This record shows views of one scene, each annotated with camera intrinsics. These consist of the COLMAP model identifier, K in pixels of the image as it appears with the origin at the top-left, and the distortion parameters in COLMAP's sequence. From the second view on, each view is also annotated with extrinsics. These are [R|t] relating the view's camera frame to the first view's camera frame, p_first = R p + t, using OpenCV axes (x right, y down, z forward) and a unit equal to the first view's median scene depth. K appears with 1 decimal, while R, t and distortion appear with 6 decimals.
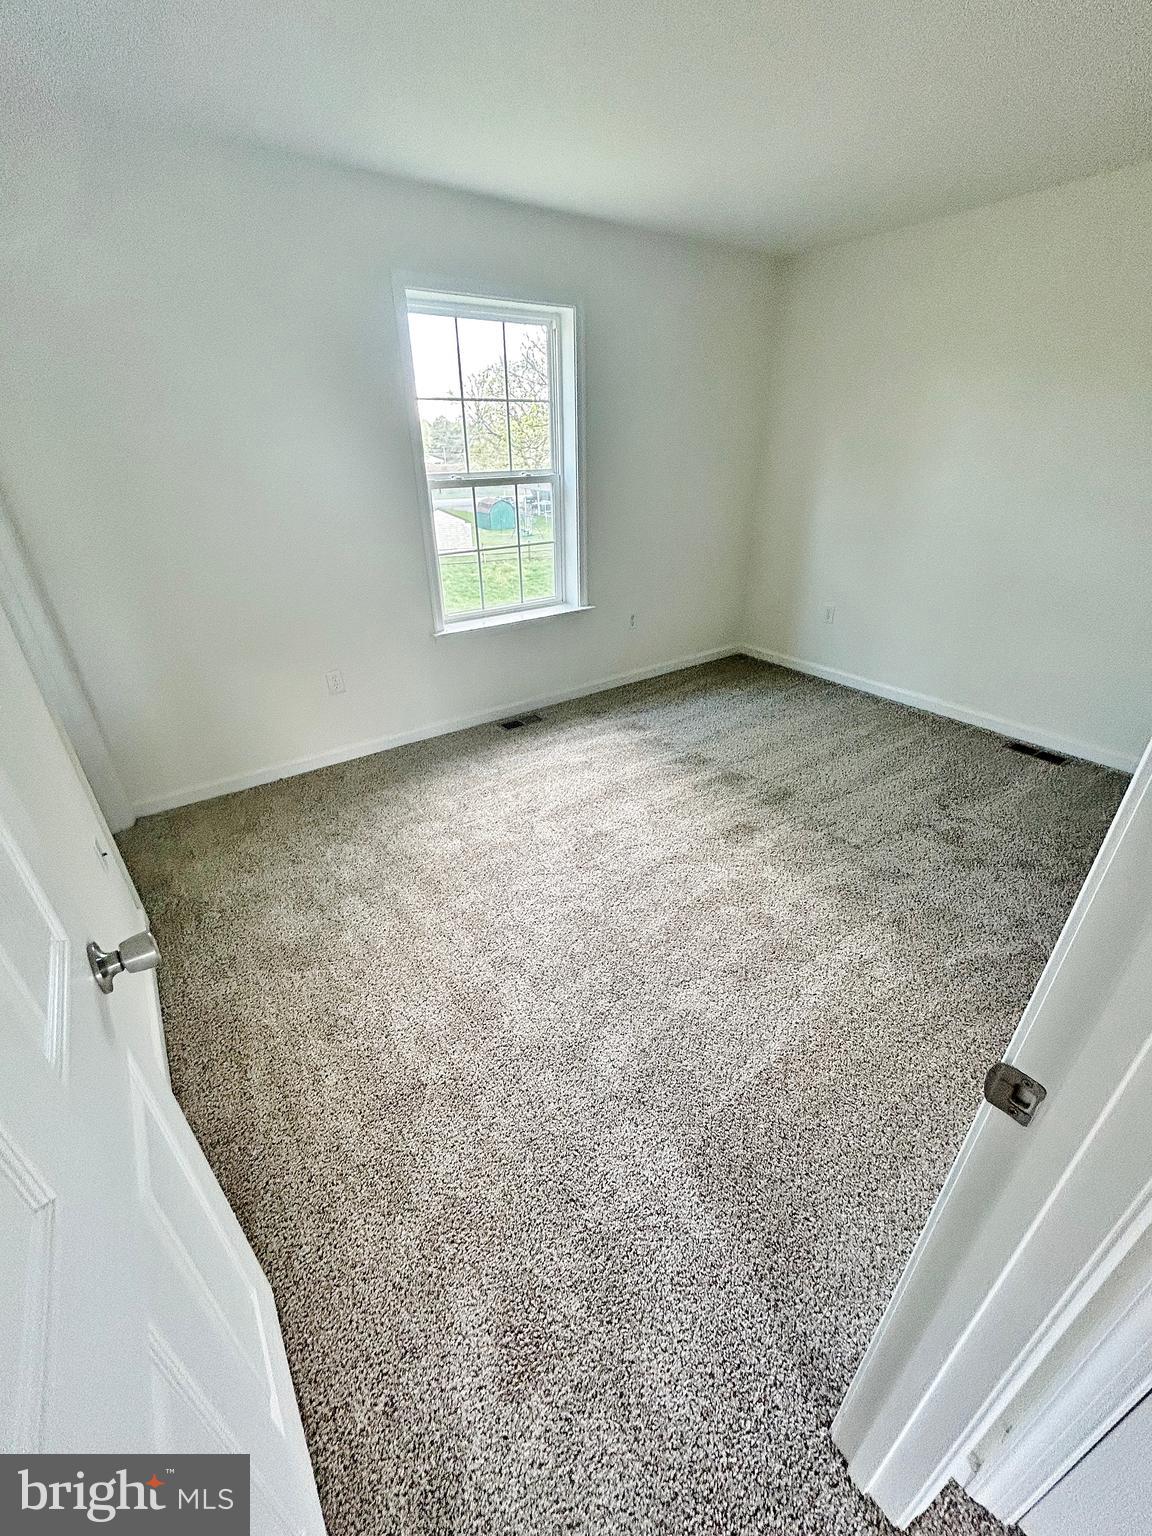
lens RADIAL K [[611.4, 0, 576.0], [0, 611.4, 768.0], [0, 0, 1]] dist [0.000104, 0.000143]
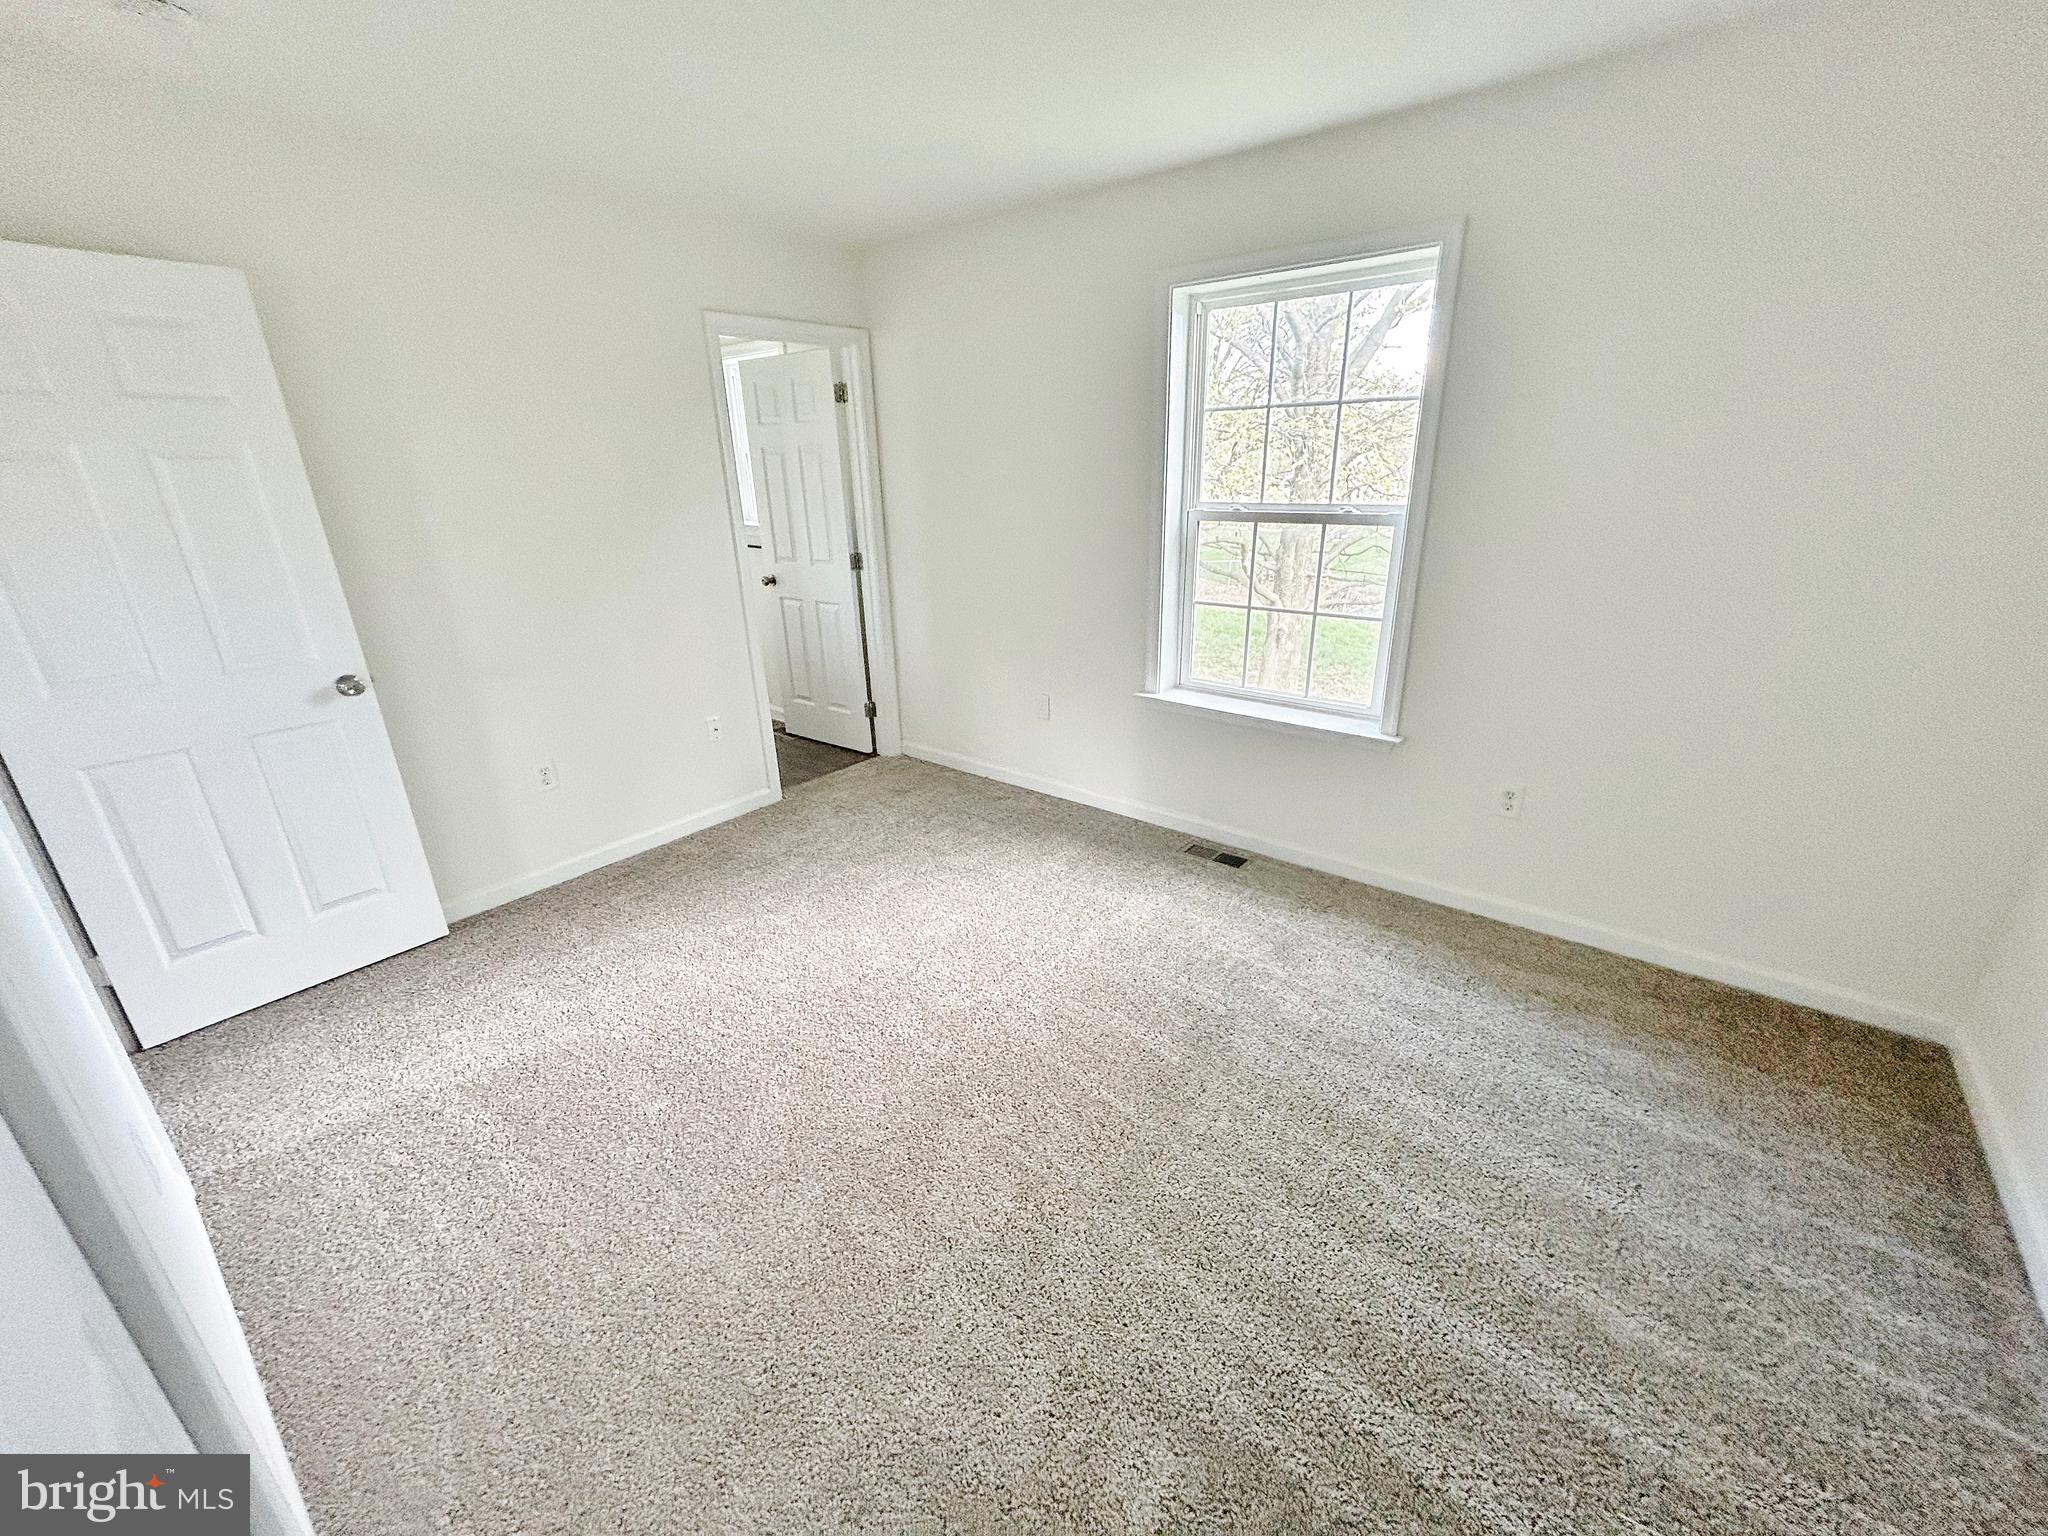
lens RADIAL K [[815.3, 0, 1019.7], [0, 815.3, 773.8], [0, 0, 1]] dist [0.000104, 0.000143]
pose [[0.265607, 0.349676, -0.898432, 0.697891], [-0.438478, 0.873757, 0.210443, -0.275727], [0.858597, 0.338048, 0.385402, 0.483654]]
